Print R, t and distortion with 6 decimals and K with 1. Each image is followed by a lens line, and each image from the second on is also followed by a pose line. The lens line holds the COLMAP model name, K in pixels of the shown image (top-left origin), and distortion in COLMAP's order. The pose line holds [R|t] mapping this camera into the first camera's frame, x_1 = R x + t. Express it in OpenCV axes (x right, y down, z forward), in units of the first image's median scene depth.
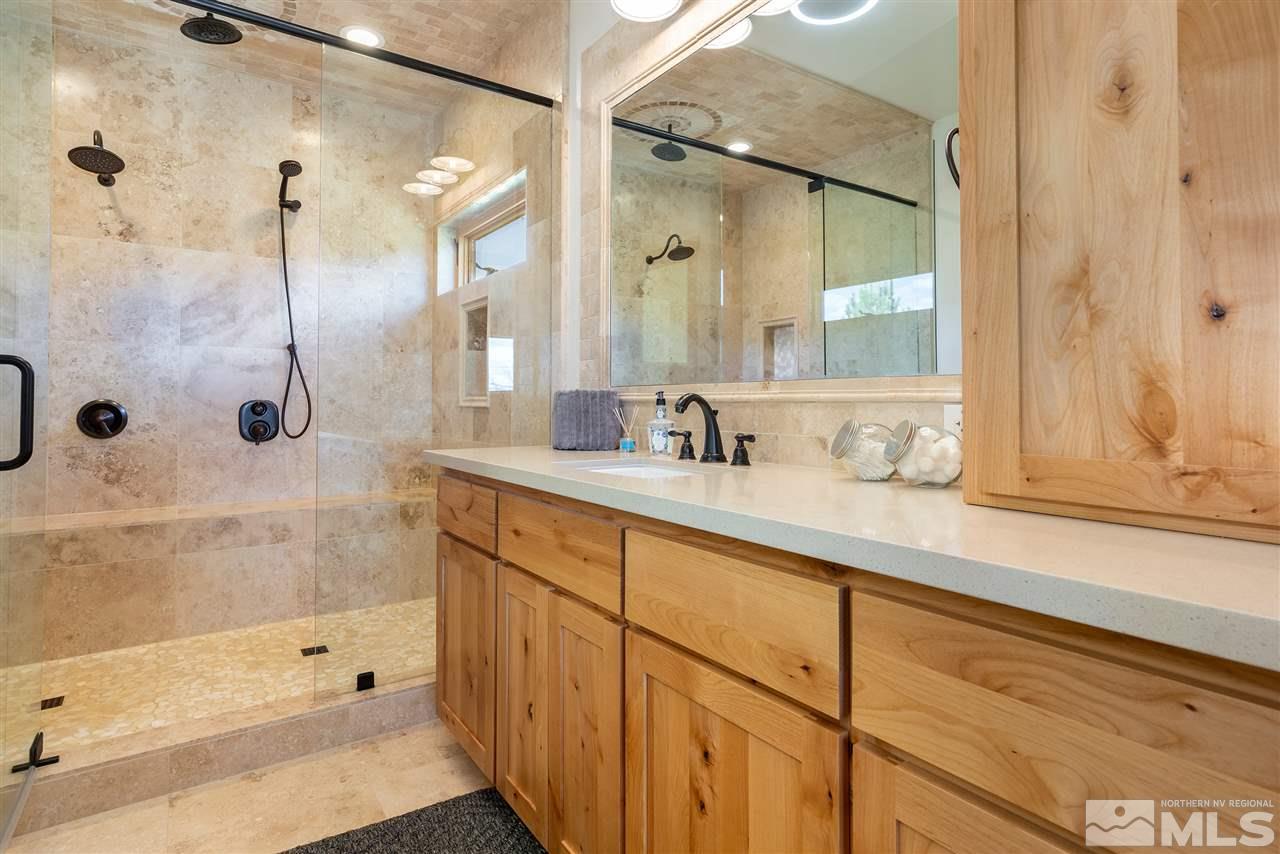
lens RADIAL K [[650.6, 0, 643.7], [0, 650.6, 422.8], [0, 0, 1]] dist [-0.001236, -0.000082]
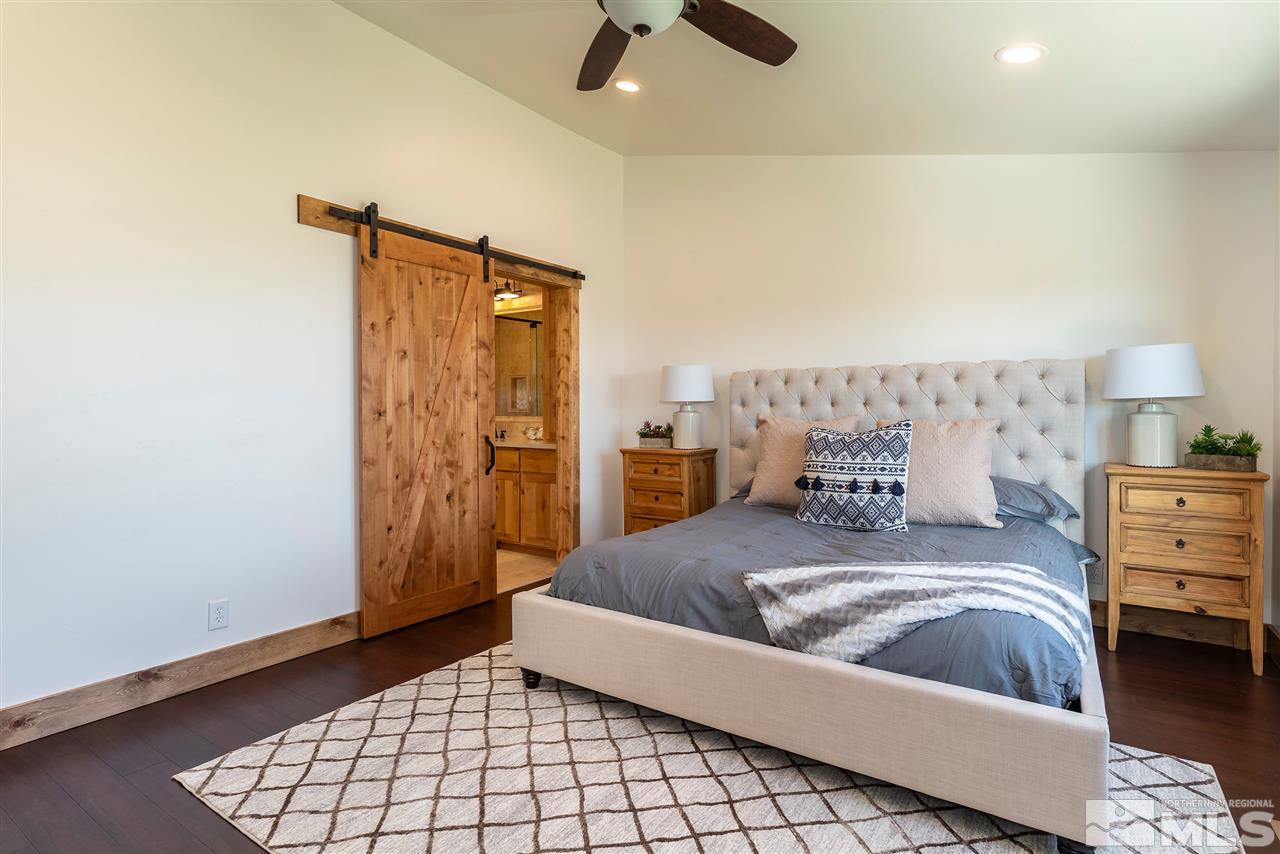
lens RADIAL K [[650.6, 0, 643.7], [0, 650.6, 422.8], [0, 0, 1]] dist [-0.001236, -0.000082]
pose [[0.929066, -0.001374, 0.369910, -0.207487], [0.002093, 0.999997, -0.001542, -0.012239], [-0.369907, 0.002207, 0.929066, -1.182030]]
